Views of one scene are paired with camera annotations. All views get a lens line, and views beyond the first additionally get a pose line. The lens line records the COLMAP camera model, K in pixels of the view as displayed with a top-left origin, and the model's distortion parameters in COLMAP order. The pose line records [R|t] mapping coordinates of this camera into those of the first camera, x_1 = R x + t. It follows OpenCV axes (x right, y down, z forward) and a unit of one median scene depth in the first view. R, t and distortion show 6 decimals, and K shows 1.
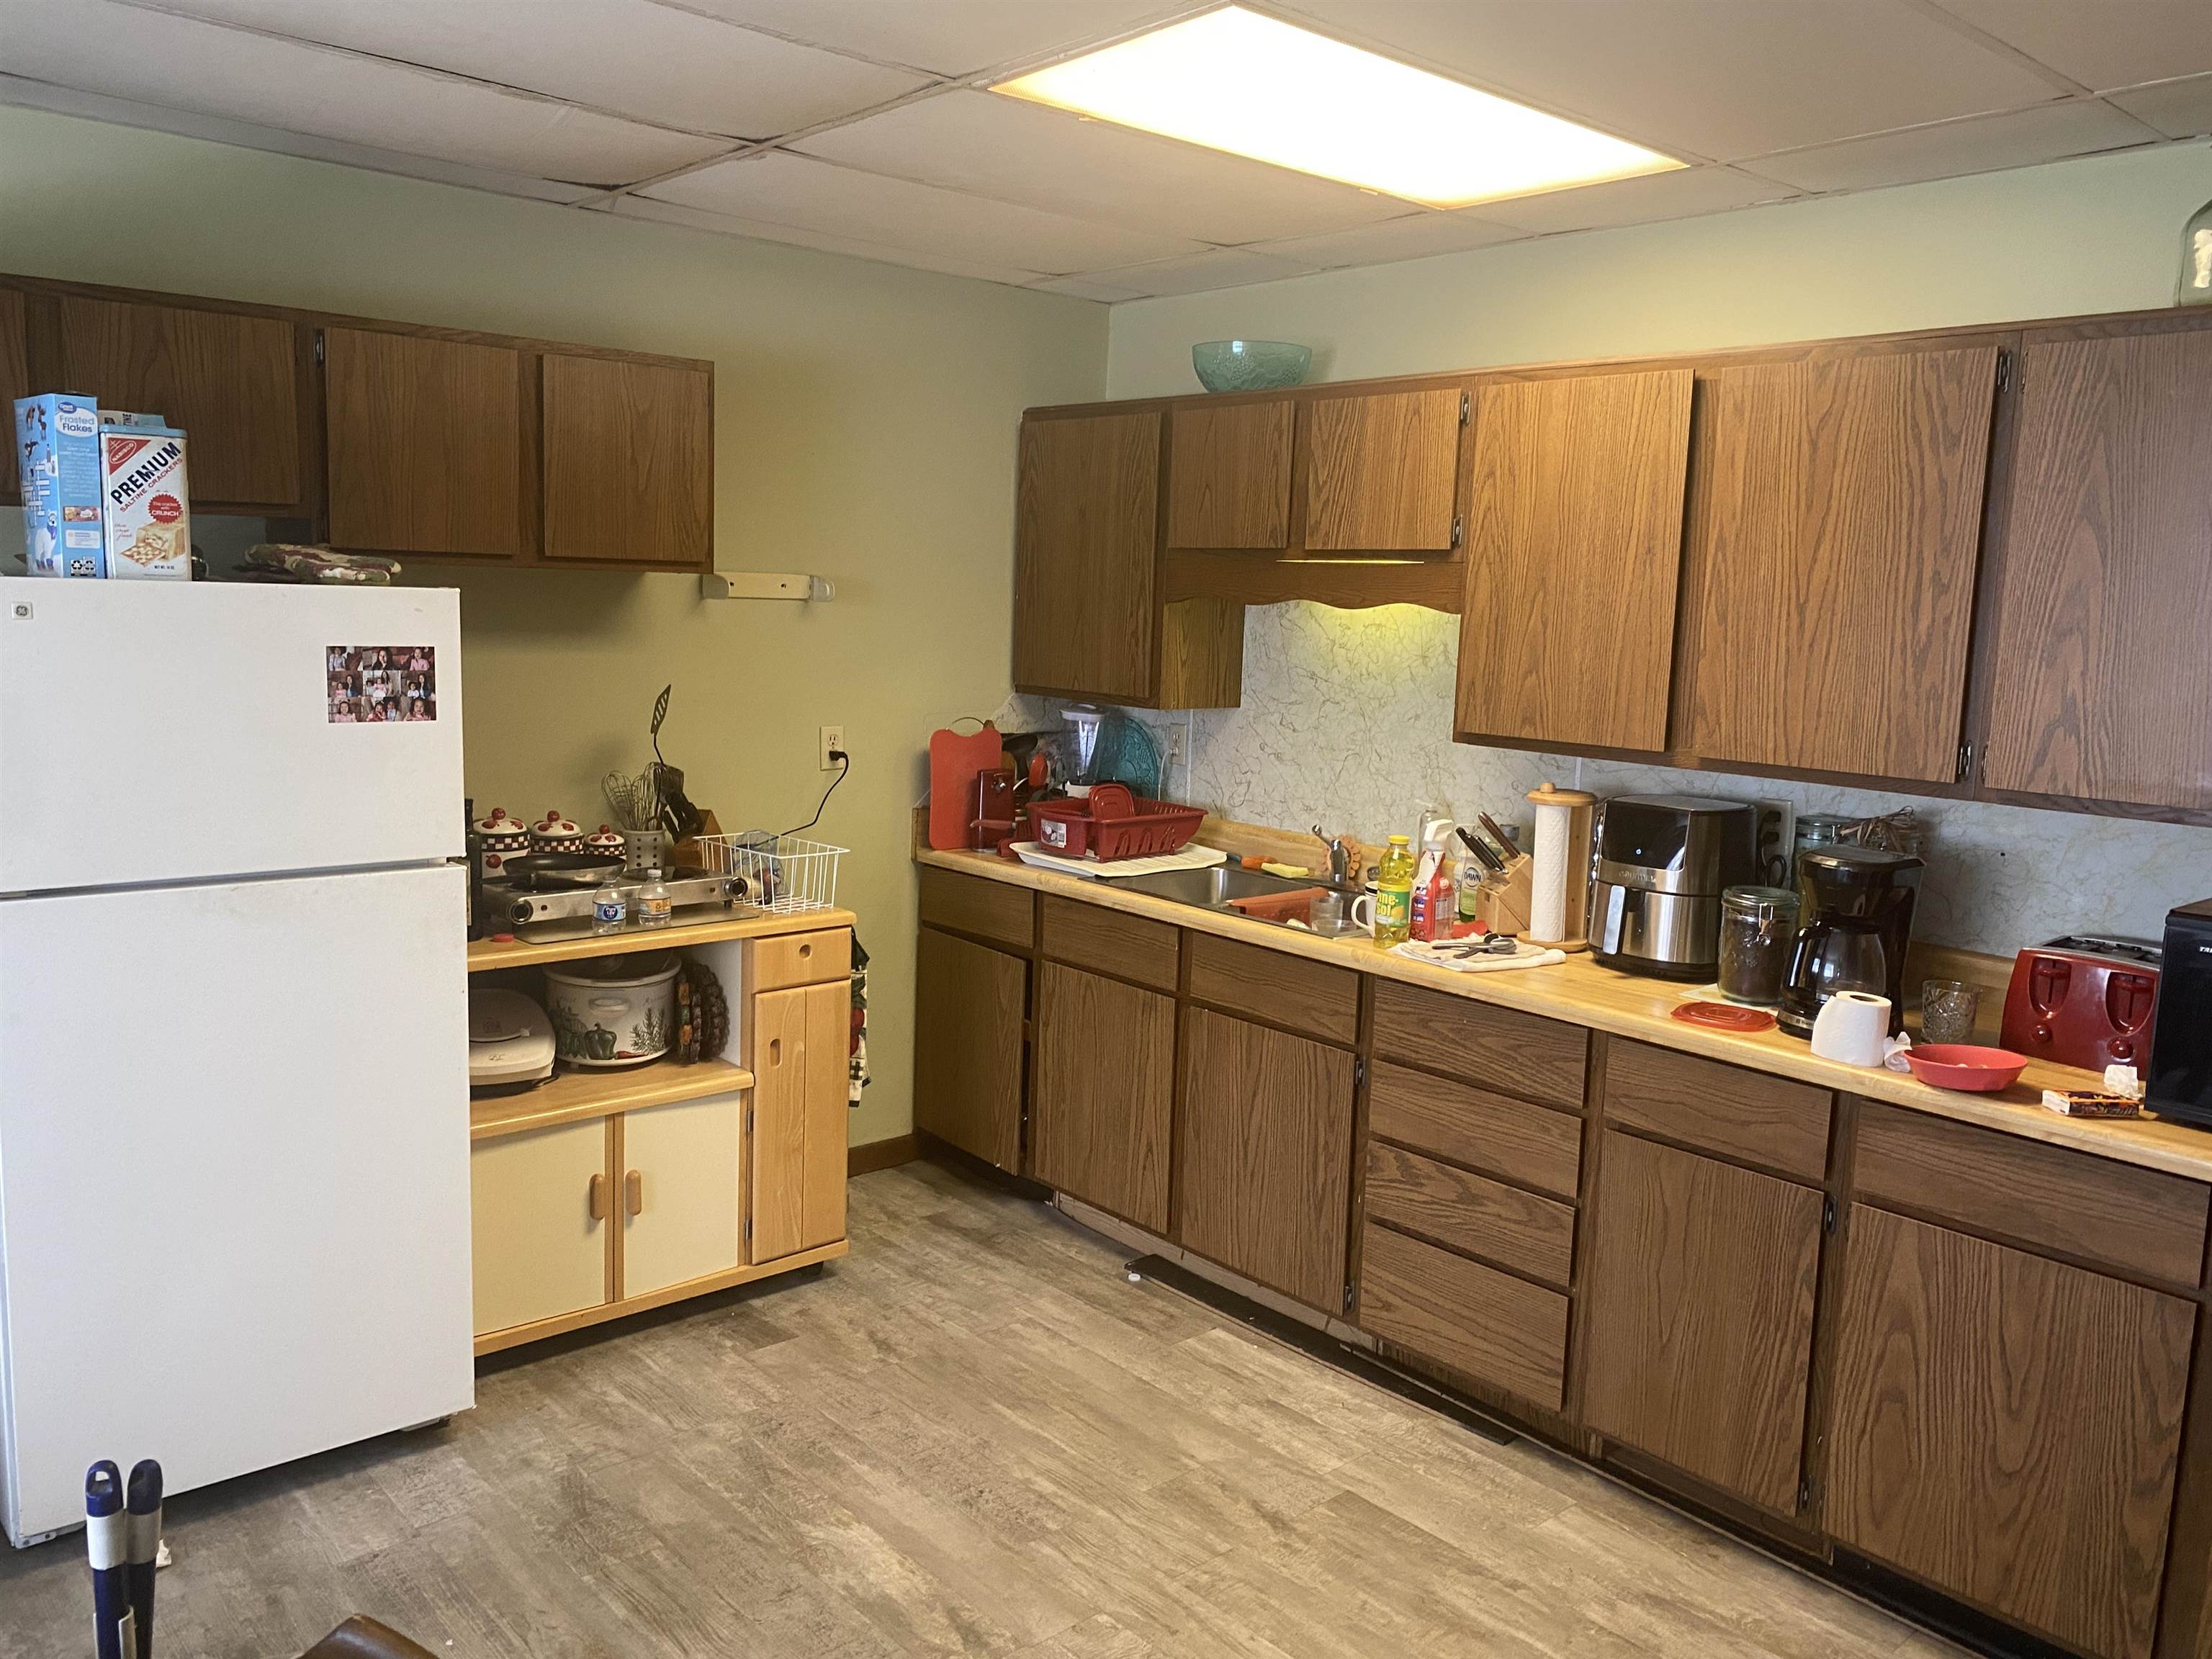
lens RADIAL K [[1655.0, 0, 1120.3], [0, 1655.0, 821.3], [0, 0, 1]] dist [0.045987, 0.005498]
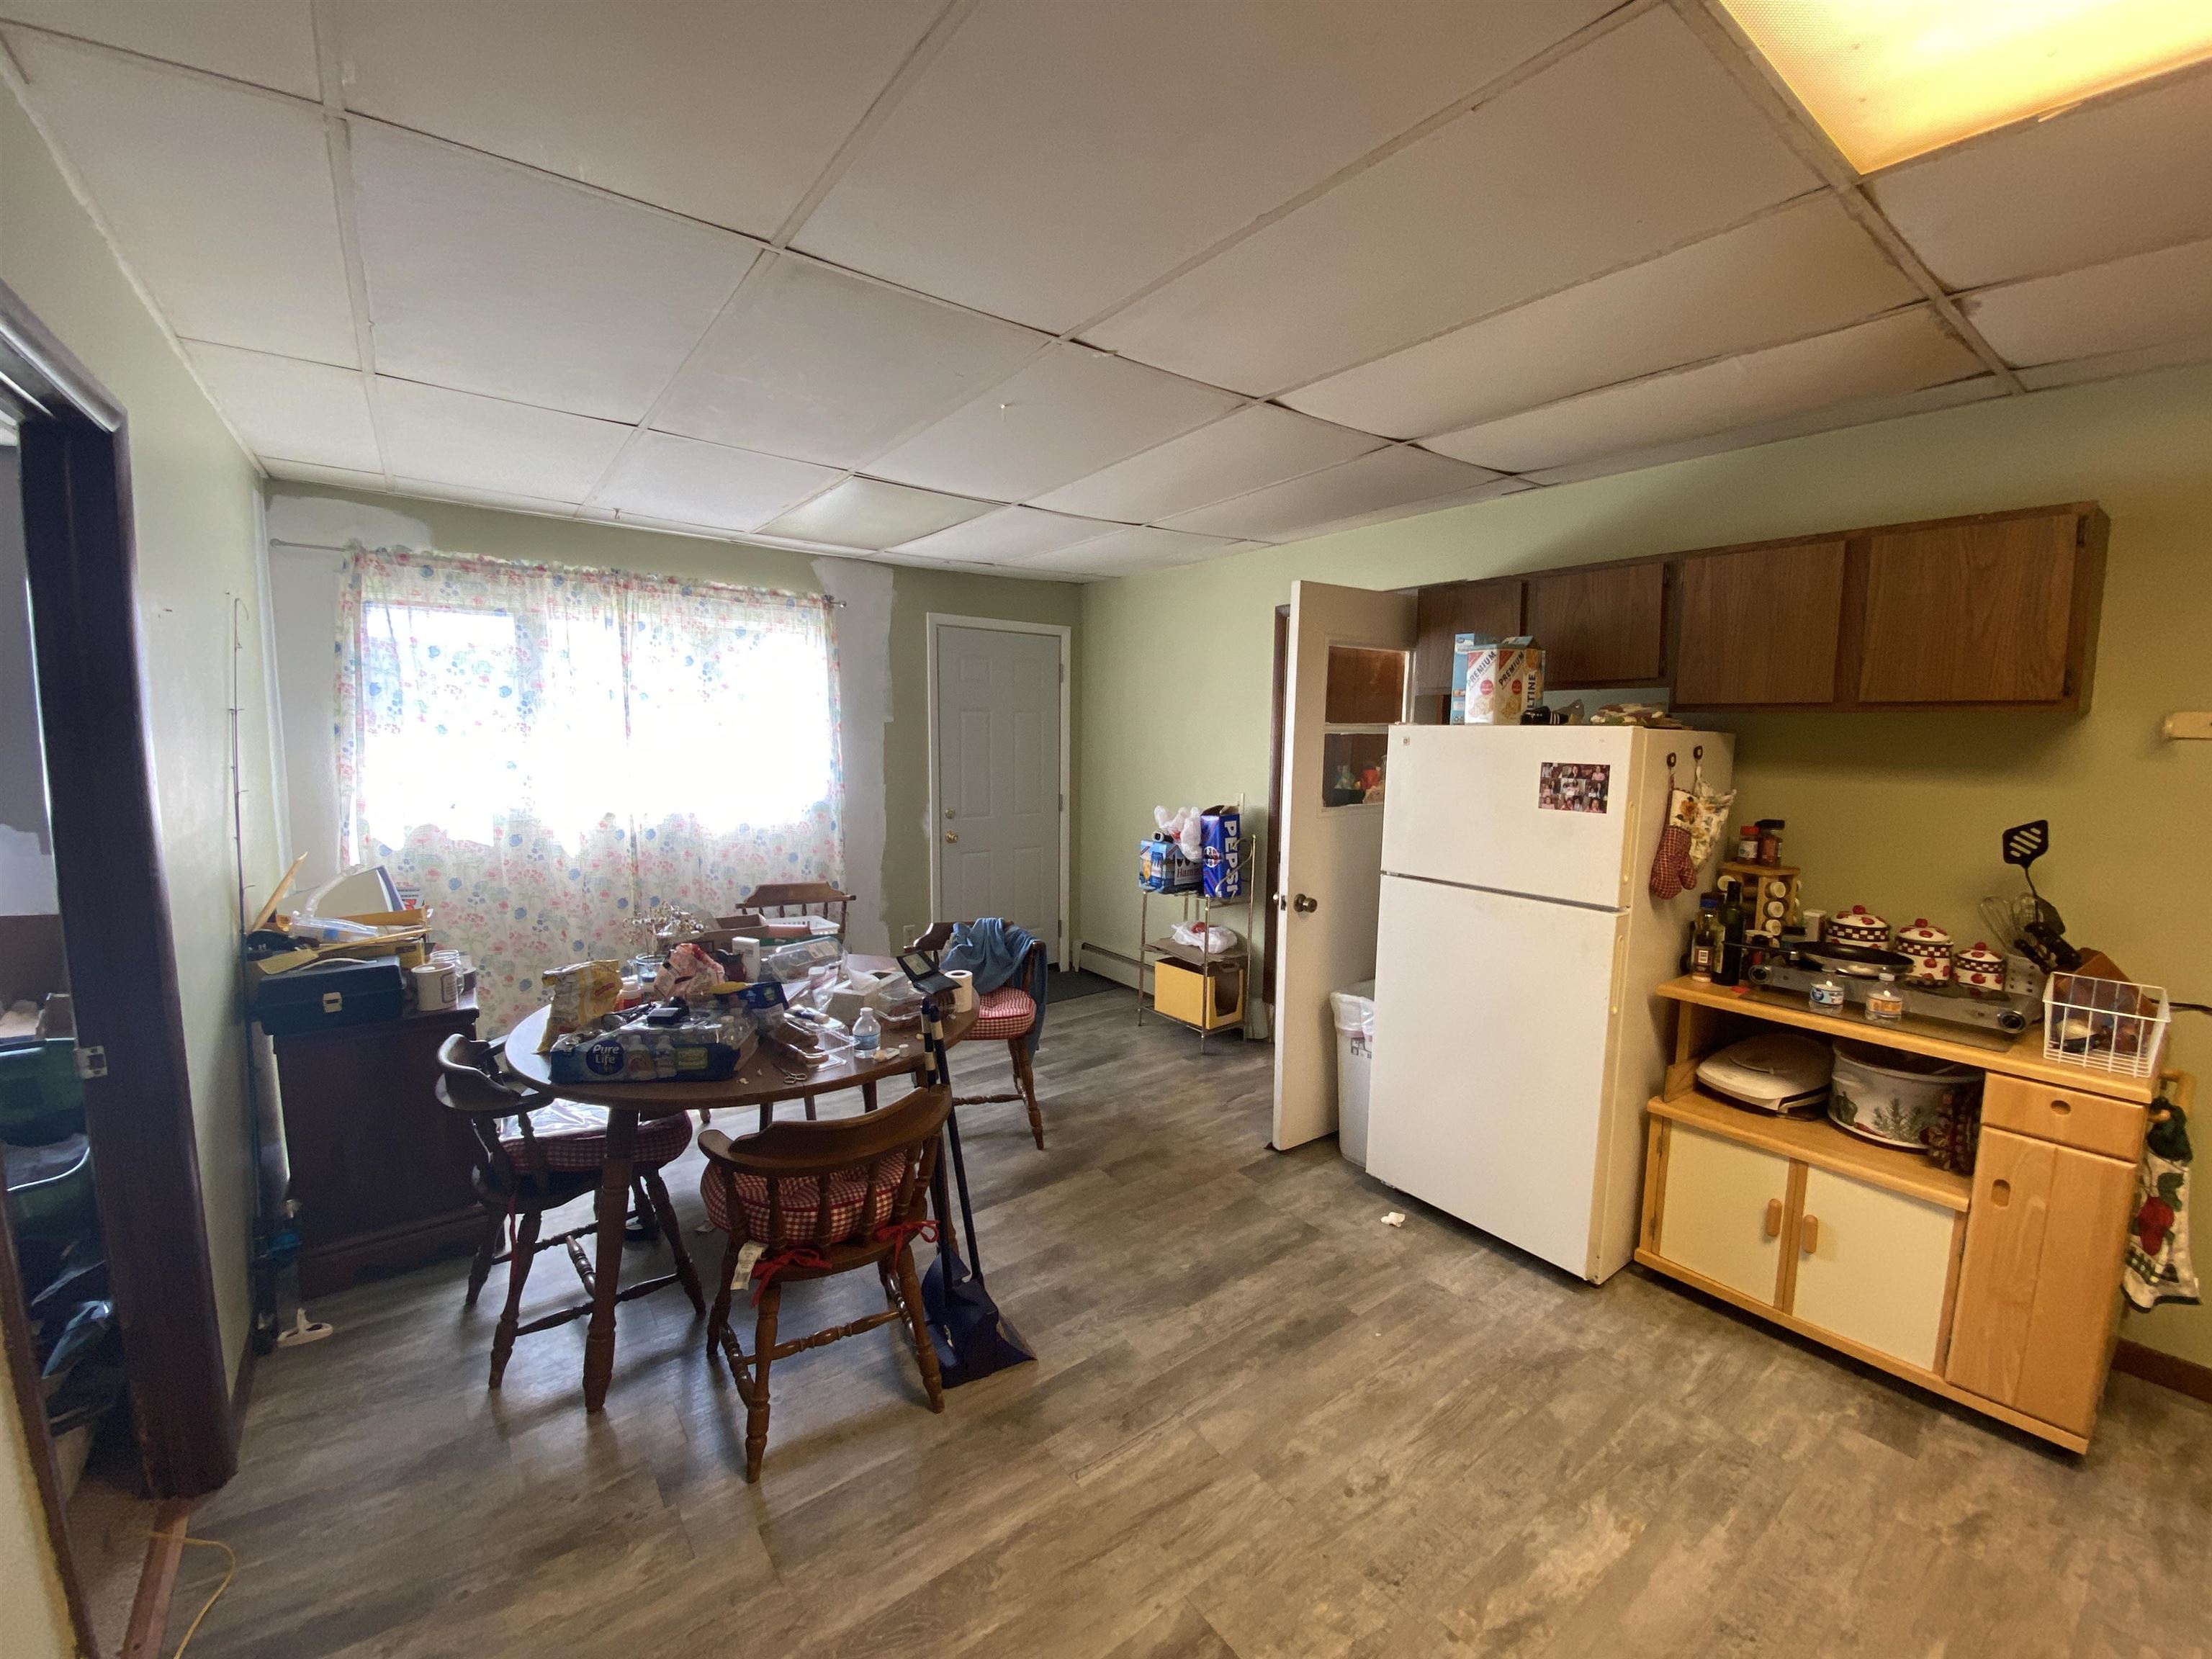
lens RADIAL K [[904.0, 0, 1092.7], [0, 904.0, 820.5], [0, 0, 1]] dist [-0.018416, -0.002045]
pose [[-0.067171, 0.078169, -0.994675, 0.372050], [-0.146558, 0.985339, 0.087333, -0.050779], [0.986919, 0.151644, -0.054730, 0.521353]]
